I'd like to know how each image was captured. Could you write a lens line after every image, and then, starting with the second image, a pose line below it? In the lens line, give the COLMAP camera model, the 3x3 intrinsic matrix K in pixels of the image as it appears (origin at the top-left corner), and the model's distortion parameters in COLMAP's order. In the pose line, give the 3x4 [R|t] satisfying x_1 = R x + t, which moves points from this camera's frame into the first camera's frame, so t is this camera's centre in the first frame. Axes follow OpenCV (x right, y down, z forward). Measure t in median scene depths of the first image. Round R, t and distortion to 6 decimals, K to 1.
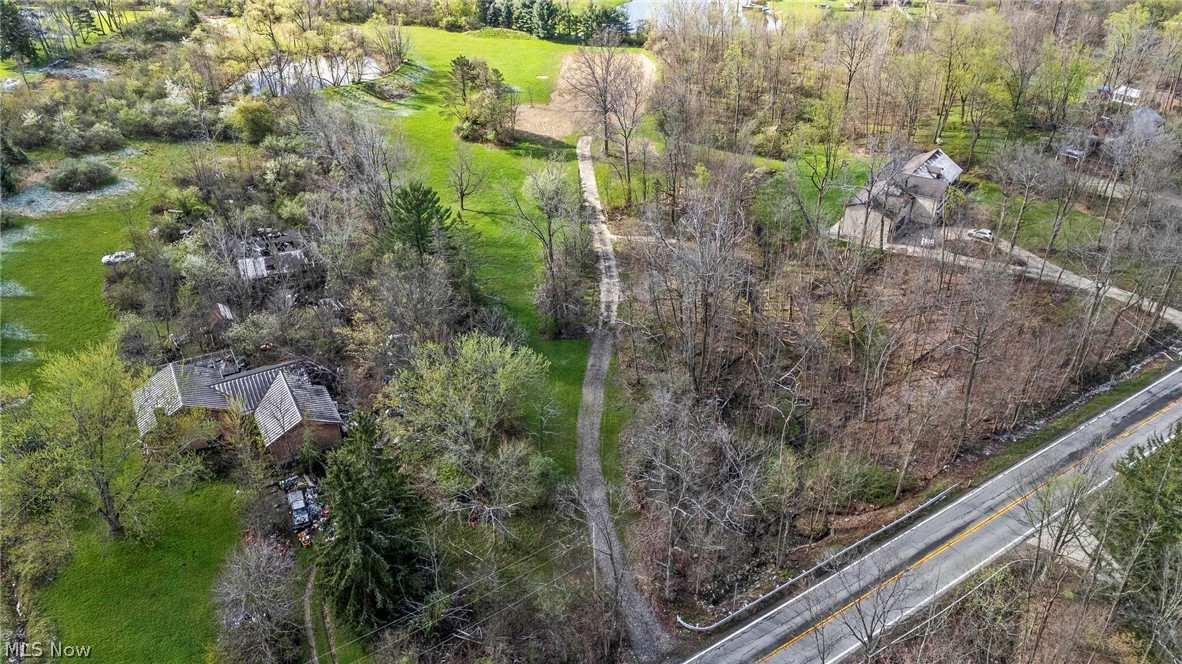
lens RADIAL K [[861.5, 0, 591.0], [0, 861.5, 332.0], [0, 0, 1]] dist [0.080996, -0.069495]
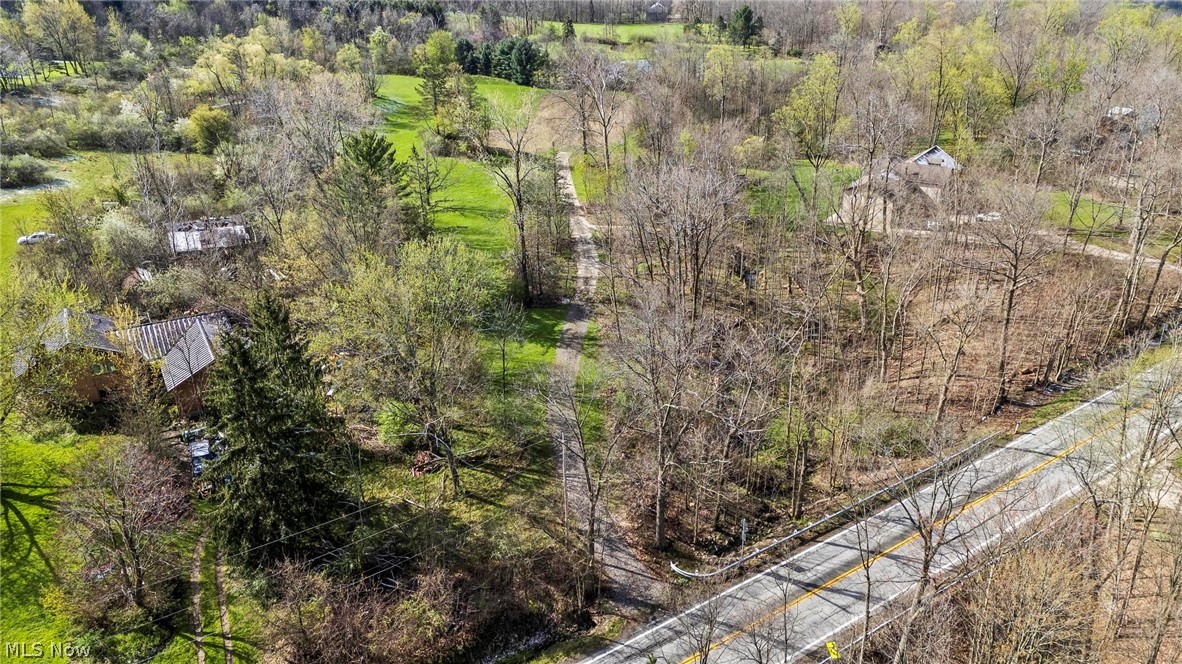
lens RADIAL K [[861.5, 0, 591.0], [0, 861.5, 332.0], [0, 0, 1]] dist [0.080996, -0.069495]
pose [[0.999828, -0.007332, 0.017025, 0.007375], [0.009423, 0.991964, -0.126167, 0.105877], [-0.015963, 0.126306, 0.991863, 0.095574]]
